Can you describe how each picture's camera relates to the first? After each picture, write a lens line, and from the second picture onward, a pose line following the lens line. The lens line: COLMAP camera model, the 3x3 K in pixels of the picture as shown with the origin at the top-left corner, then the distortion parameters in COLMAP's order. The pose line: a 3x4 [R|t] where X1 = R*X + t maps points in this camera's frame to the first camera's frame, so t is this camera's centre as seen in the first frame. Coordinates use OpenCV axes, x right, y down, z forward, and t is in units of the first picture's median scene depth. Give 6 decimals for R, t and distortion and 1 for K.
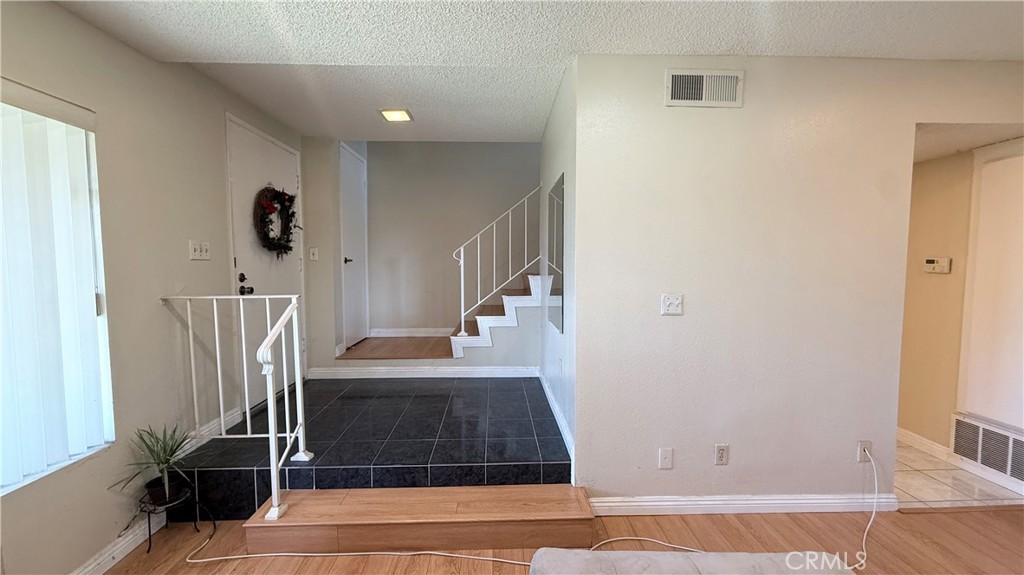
lens RADIAL K [[409.3, 0, 510.1], [0, 409.3, 289.9], [0, 0, 1]] dist [0.000995, 0.000281]
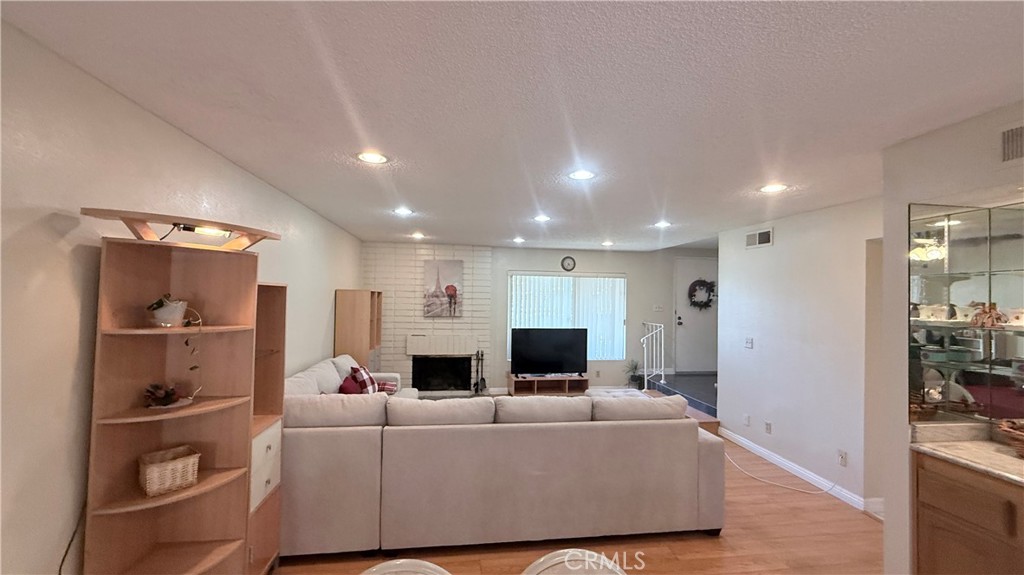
lens RADIAL K [[409.3, 0, 510.1], [0, 409.3, 289.9], [0, 0, 1]] dist [0.000995, 0.000281]
pose [[0.108308, -0.012961, -0.994033, 1.353089], [-0.084541, 0.996173, -0.022200, -0.046424], [0.990516, 0.086441, 0.106798, -0.246858]]
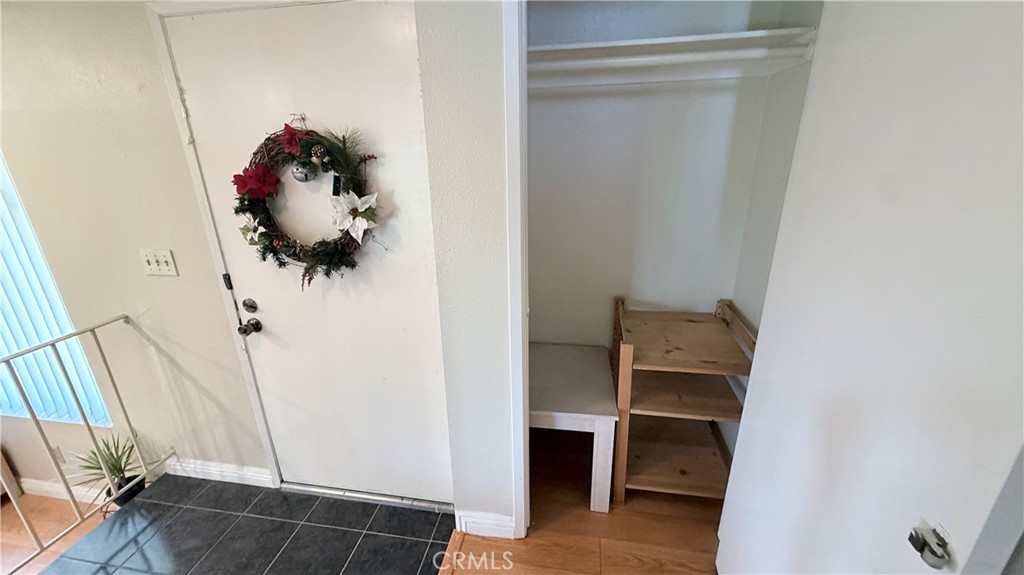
lens RADIAL K [[409.3, 0, 510.1], [0, 409.3, 289.9], [0, 0, 1]] dist [0.000995, 0.000281]
pose [[-0.196362, 0.326897, -0.924435, -0.139146], [-0.048914, 0.938350, 0.342208, -0.215705], [0.979311, 0.112415, -0.168267, 1.146137]]
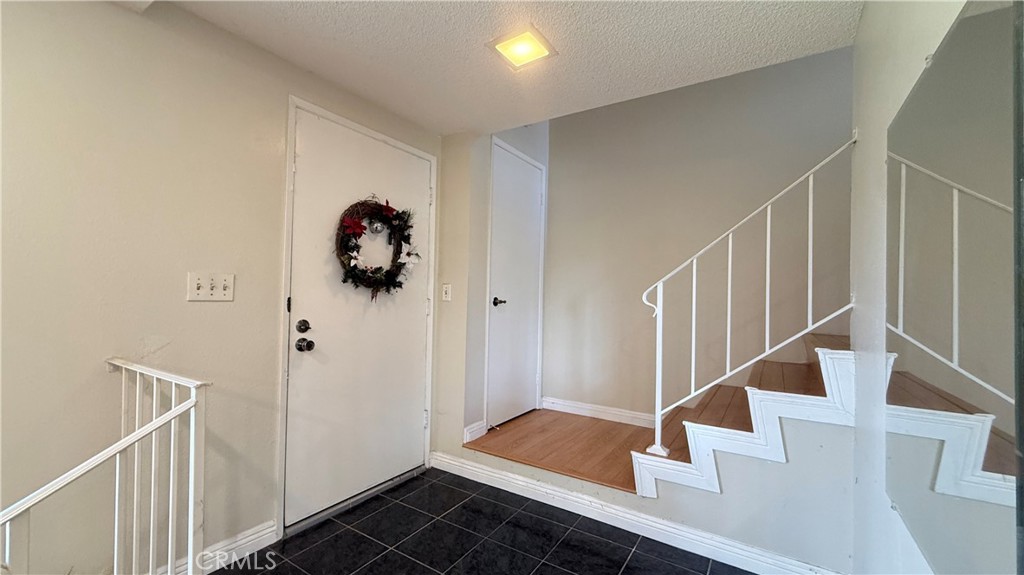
lens RADIAL K [[409.3, 0, 510.1], [0, 409.3, 289.9], [0, 0, 1]] dist [0.000995, 0.000281]
pose [[0.823061, 0.007870, -0.567898, 0.024382], [-0.058586, 0.995747, -0.071110, -0.048569], [0.564923, 0.091798, 0.820022, 0.482861]]
